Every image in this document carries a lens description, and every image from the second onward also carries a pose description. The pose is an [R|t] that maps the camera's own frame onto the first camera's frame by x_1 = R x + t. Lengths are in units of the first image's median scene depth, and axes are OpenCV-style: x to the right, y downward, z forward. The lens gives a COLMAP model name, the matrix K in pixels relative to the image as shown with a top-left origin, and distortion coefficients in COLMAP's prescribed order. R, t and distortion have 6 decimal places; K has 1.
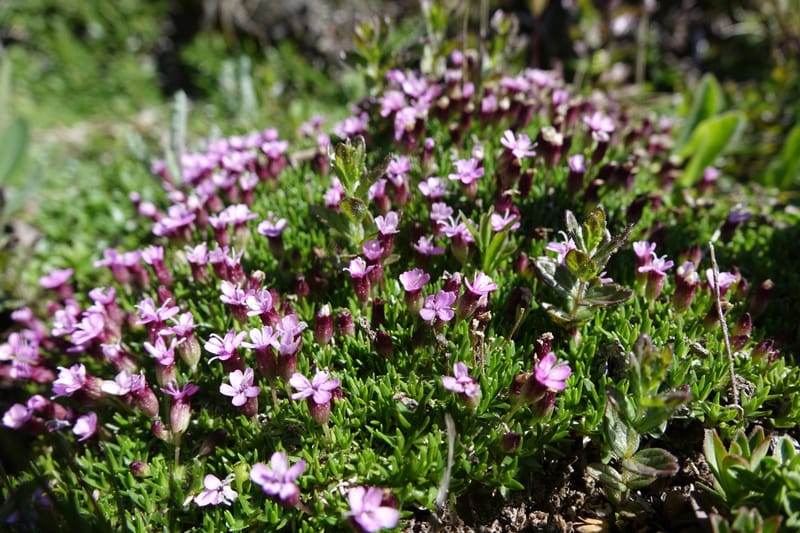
lens RADIAL K [[547.9, 0, 400.0], [0, 547.9, 266.5], [0, 0, 1]] dist [-0.030363, -0.006068]
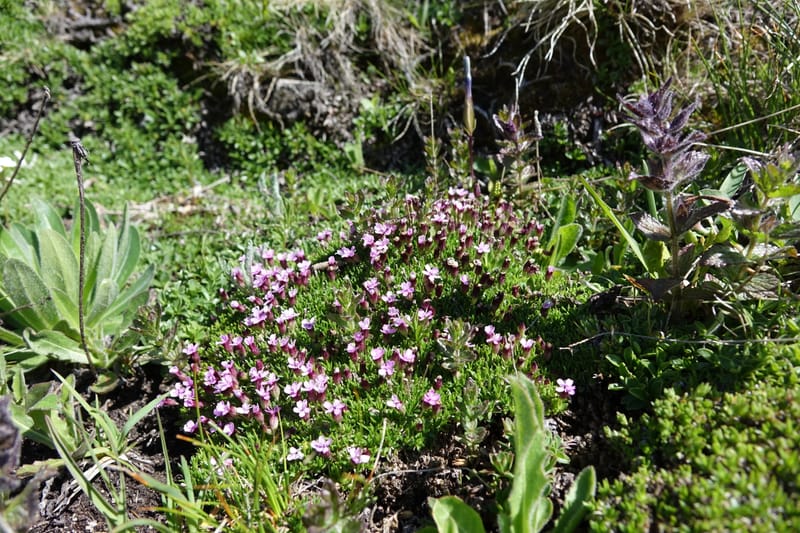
lens RADIAL K [[547.9, 0, 400.0], [0, 547.9, 266.5], [0, 0, 1]] dist [-0.030363, -0.006068]
pose [[0.997675, -0.059386, -0.033439, 0.199082], [0.060440, 0.997676, 0.031446, -0.365251], [0.031494, -0.033394, 0.998946, -1.089906]]
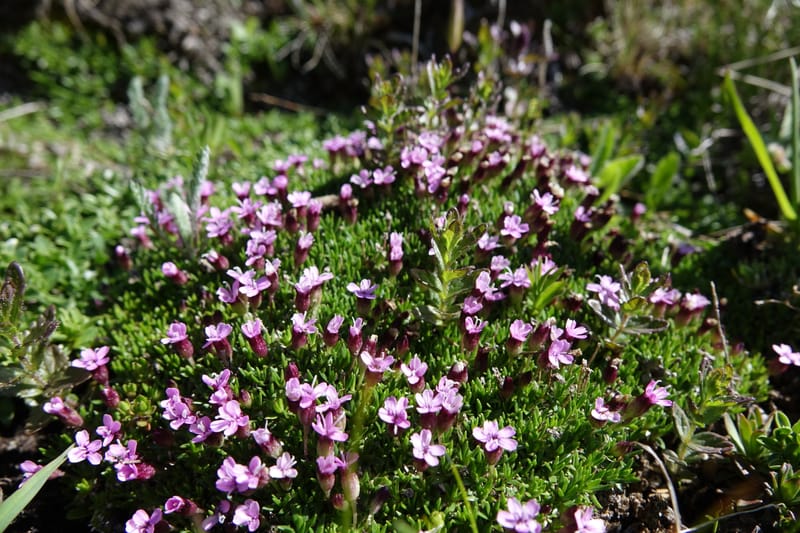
lens RADIAL K [[547.9, 0, 400.0], [0, 547.9, 266.5], [0, 0, 1]] dist [-0.030363, -0.006068]
pose [[0.929508, -0.081634, 0.359654, -0.631416], [0.066442, 0.996305, 0.054424, -0.195900], [-0.362768, -0.026691, 0.931497, -0.028304]]
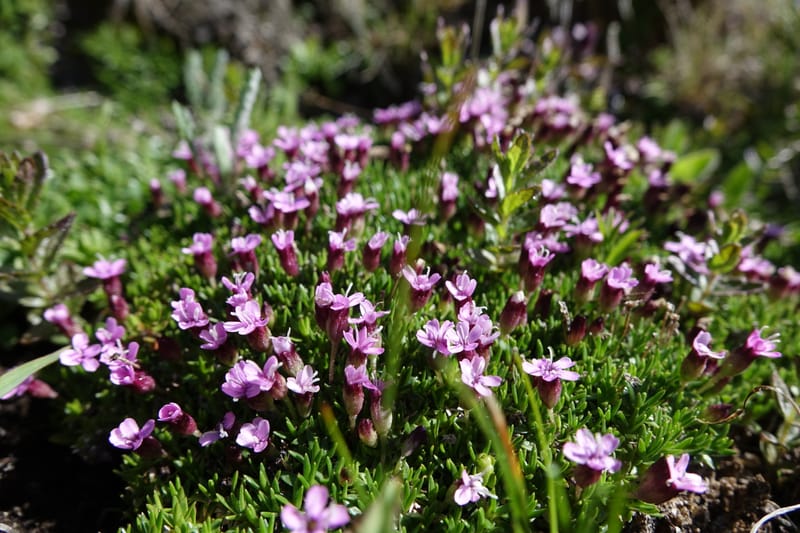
lens RADIAL K [[547.9, 0, 400.0], [0, 547.9, 266.5], [0, 0, 1]] dist [-0.030363, -0.006068]
pose [[0.953219, 0.031455, 0.300640, -0.616660], [-0.012059, 0.997737, -0.066154, 0.089358], [-0.302040, 0.059434, 0.951441, 0.121760]]
